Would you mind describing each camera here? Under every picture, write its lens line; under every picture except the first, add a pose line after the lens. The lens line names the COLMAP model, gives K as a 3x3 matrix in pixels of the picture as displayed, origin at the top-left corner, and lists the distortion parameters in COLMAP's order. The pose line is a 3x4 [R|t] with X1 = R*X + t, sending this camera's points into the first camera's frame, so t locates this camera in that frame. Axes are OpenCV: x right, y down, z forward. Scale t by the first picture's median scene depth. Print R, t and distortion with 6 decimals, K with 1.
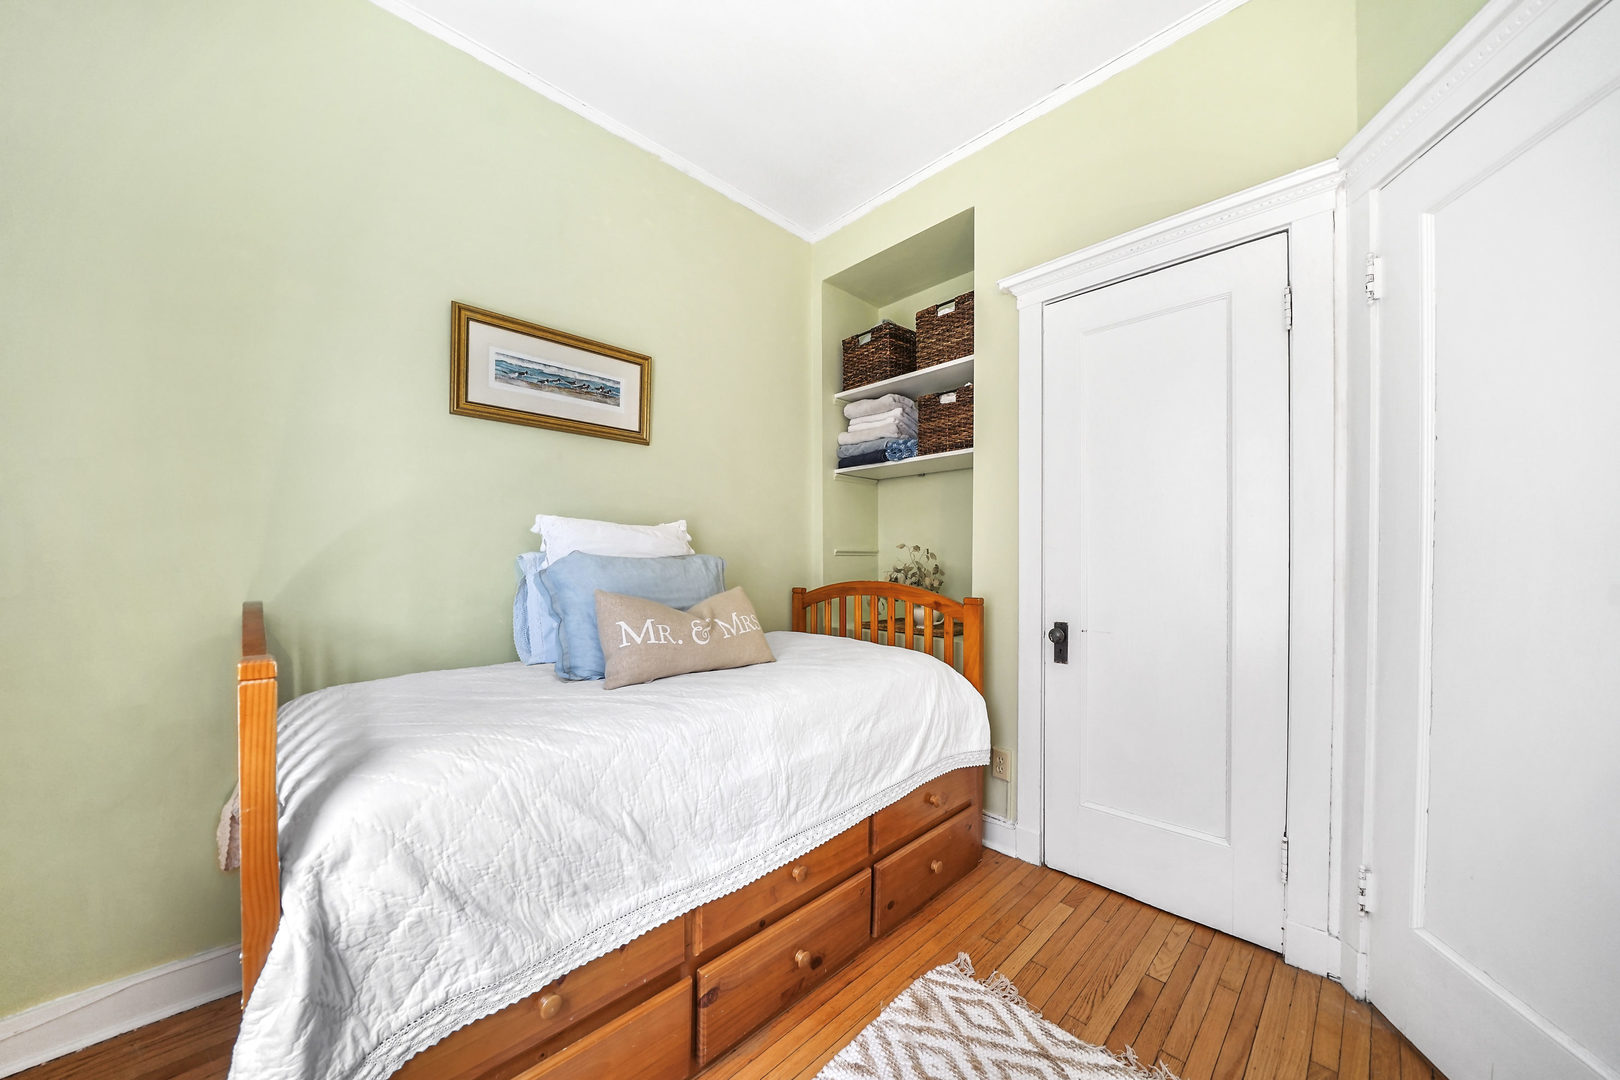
lens RADIAL K [[569.1, 0, 809.0], [0, 569.1, 582.0], [0, 0, 1]] dist [-0.000121, -0.000057]
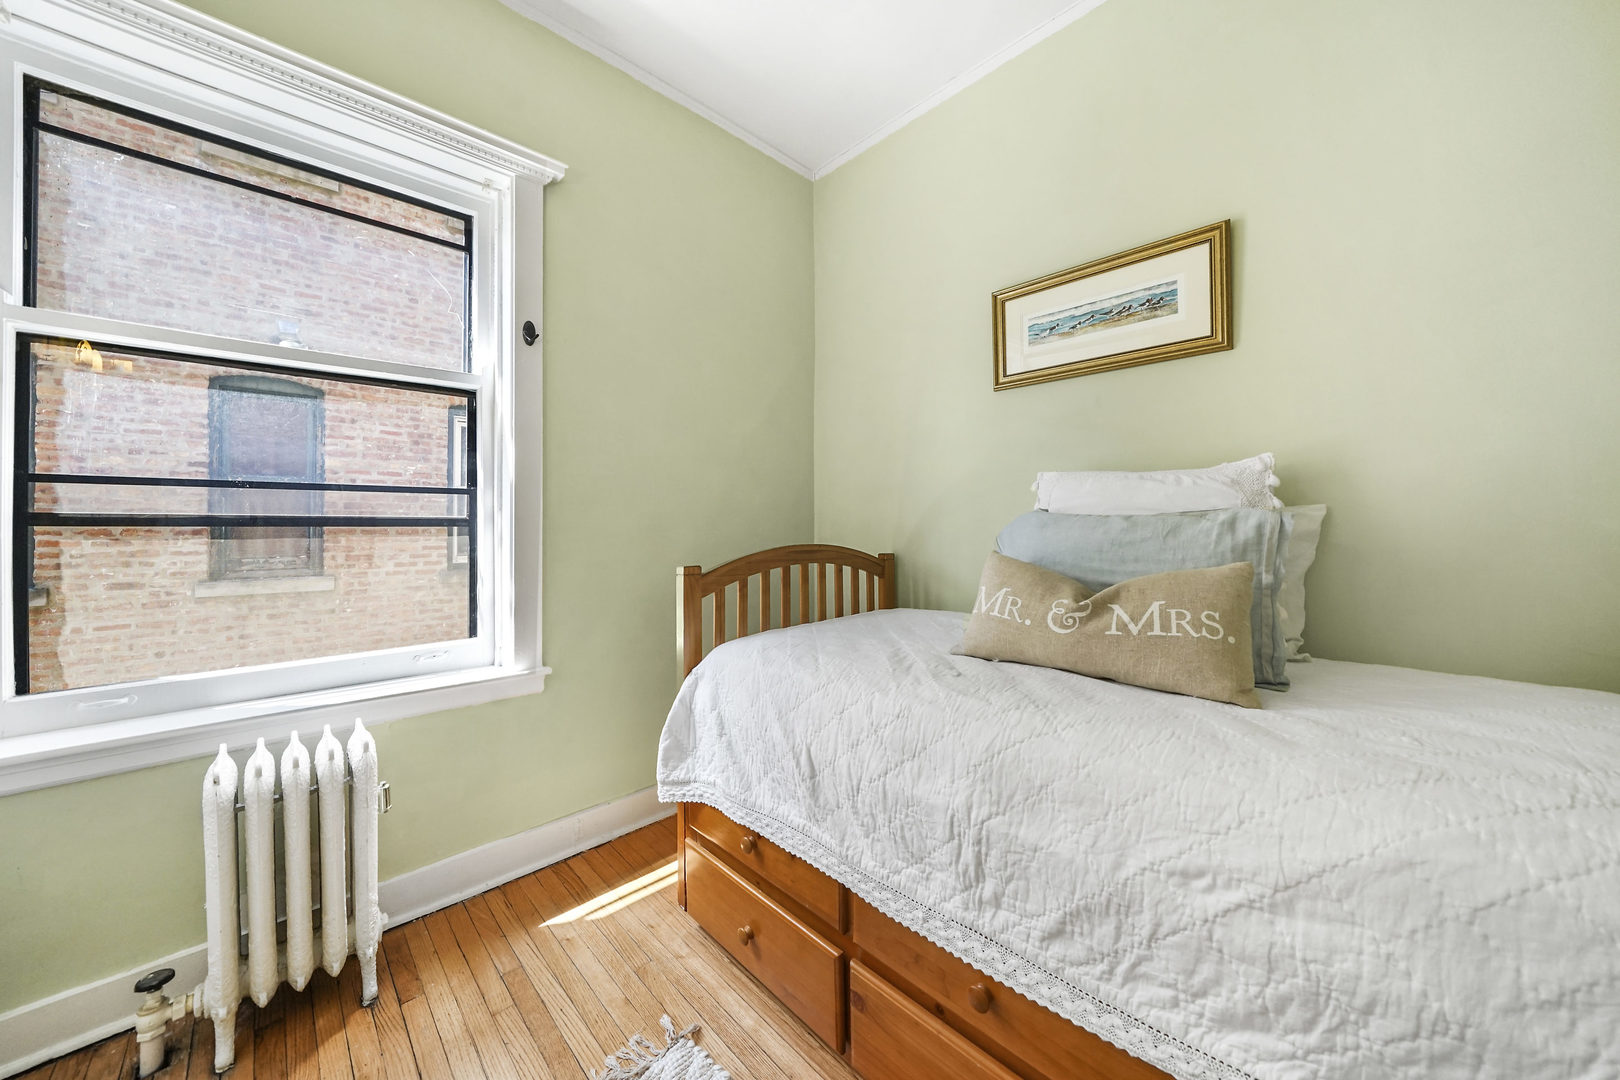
lens RADIAL K [[567.4, 0, 811.4], [0, 567.4, 530.3], [0, 0, 1]] dist [-0.000110, -0.002476]
pose [[-0.009264, 0.013888, -0.999861, 0.557792], [-0.034015, 0.999321, 0.014195, -0.021974], [0.999378, 0.034142, -0.008786, 0.706575]]
